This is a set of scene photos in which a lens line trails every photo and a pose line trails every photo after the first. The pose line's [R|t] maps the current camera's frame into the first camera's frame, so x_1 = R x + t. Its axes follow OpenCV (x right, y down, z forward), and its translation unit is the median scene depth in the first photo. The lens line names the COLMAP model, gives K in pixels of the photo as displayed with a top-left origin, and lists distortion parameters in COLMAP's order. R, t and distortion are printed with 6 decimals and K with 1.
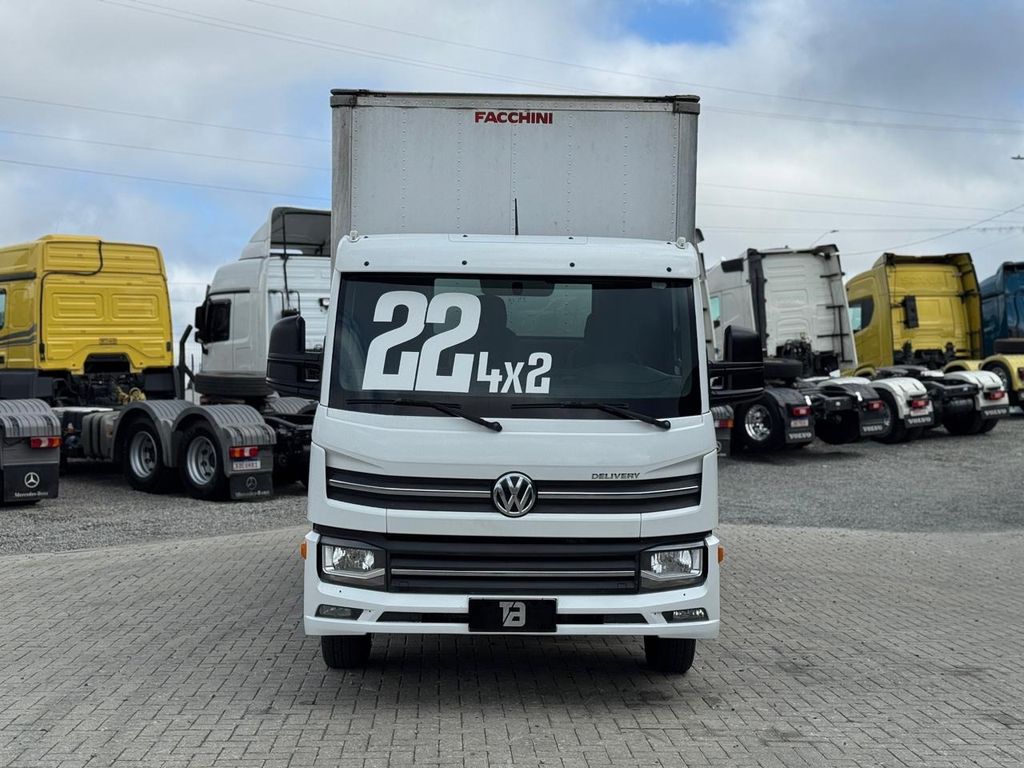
lens RADIAL K [[1420.9, 0, 512.0], [0, 1420.9, 384.0], [0, 0, 1]] dist [0.138260, 0.003717]
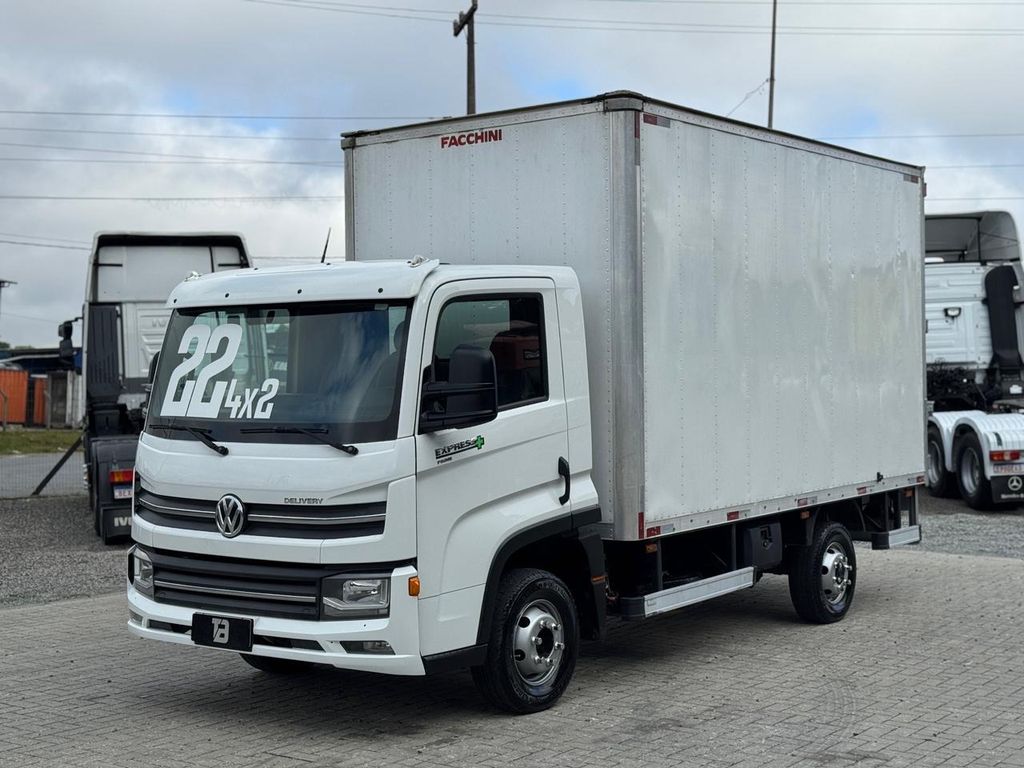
lens RADIAL K [[1420.9, 0, 512.0], [0, 1420.9, 384.0], [0, 0, 1]] dist [0.138260, 0.003717]
pose [[0.787250, -0.019108, -0.616338, 0.796341], [0.012732, 0.999810, -0.014734, -0.000853], [0.616503, 0.003752, 0.787344, 0.295994]]
